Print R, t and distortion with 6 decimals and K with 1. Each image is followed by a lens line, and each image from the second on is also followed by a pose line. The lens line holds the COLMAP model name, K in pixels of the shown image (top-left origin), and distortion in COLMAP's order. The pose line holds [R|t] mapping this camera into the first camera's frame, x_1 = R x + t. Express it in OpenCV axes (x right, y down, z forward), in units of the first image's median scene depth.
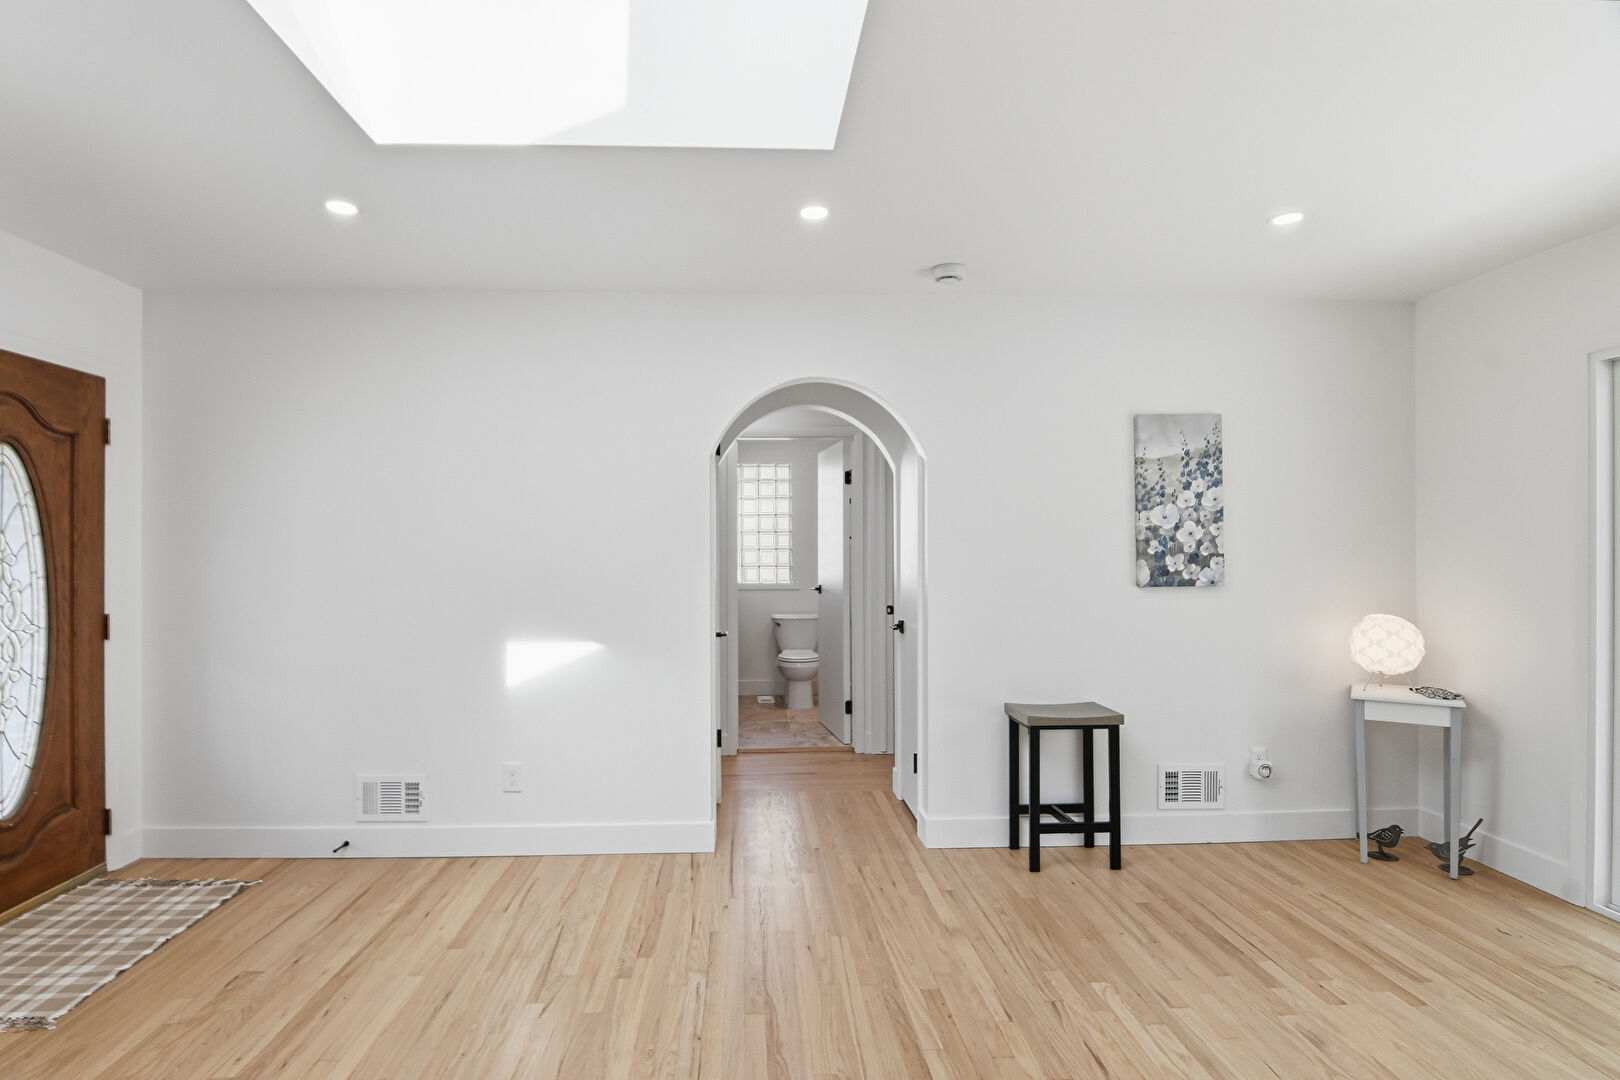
lens RADIAL K [[823.0, 0, 776.8], [0, 823.0, 550.1], [0, 0, 1]] dist [-0.014436, -0.005446]
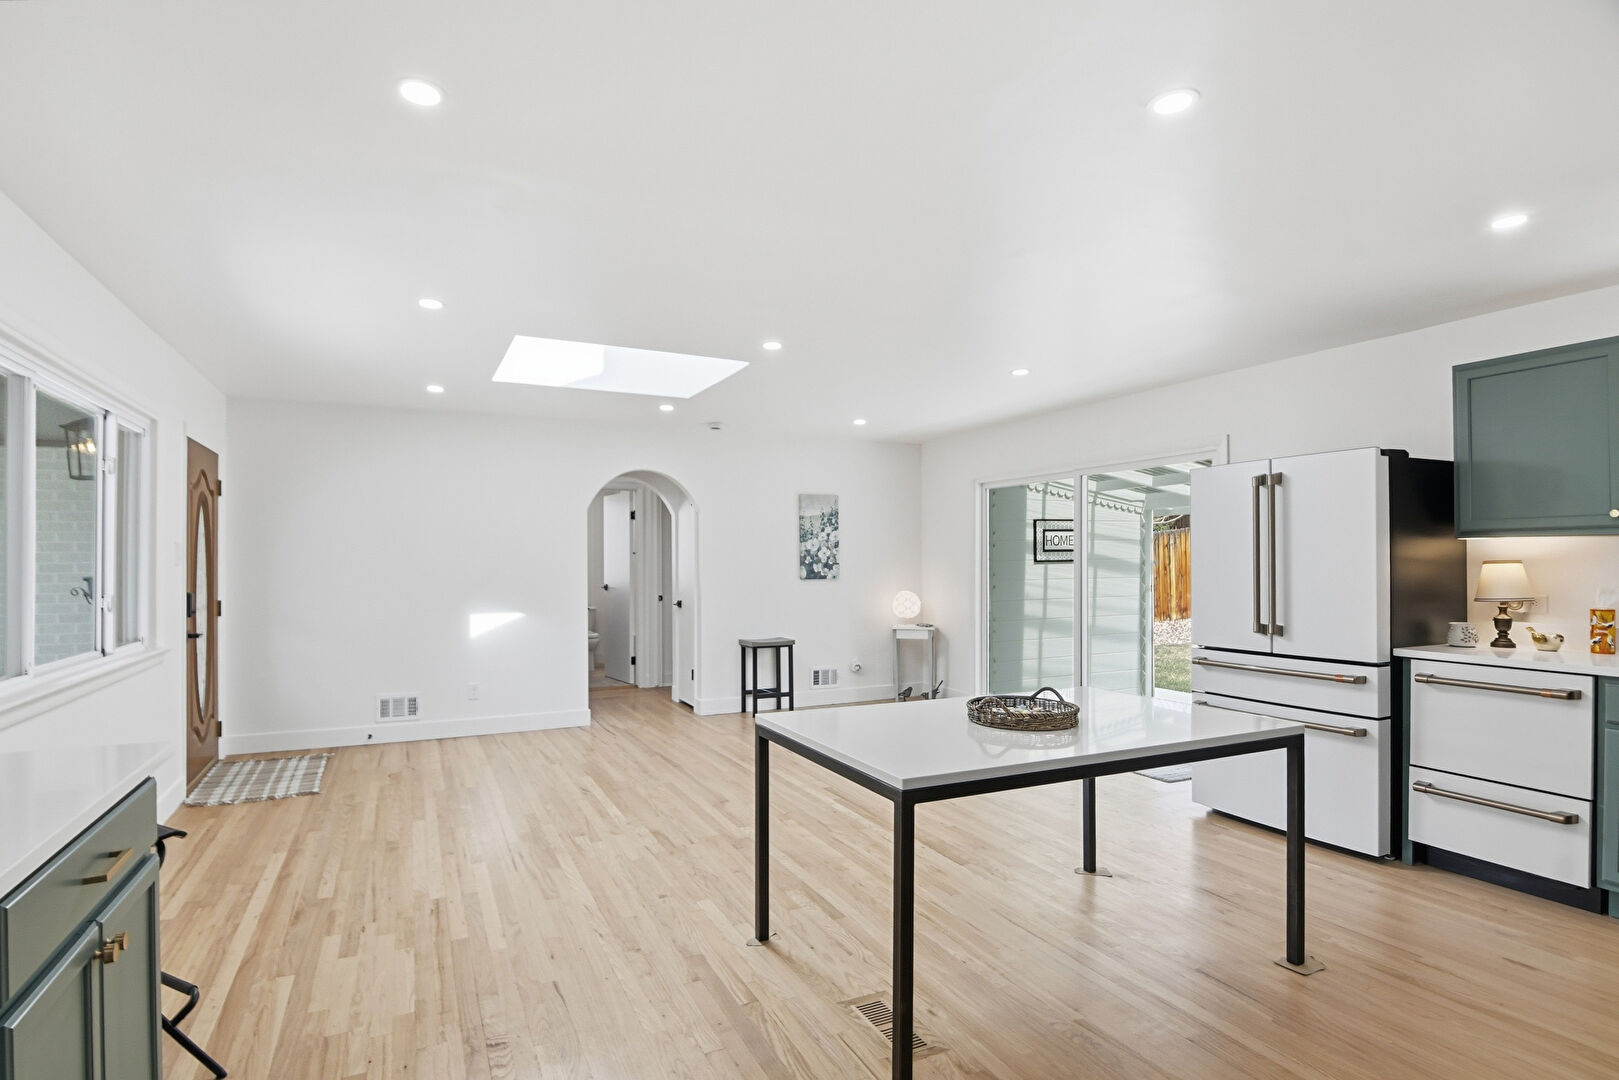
lens RADIAL K [[822.5, 0, 786.4], [0, 822.5, 554.8], [0, 0, 1]] dist [-0.014436, -0.005446]
pose [[0.923595, 0.001577, 0.383366, -0.372225], [0.000795, 0.999982, -0.006030, -0.004011], [-0.383368, 0.005874, 0.923577, -0.864172]]
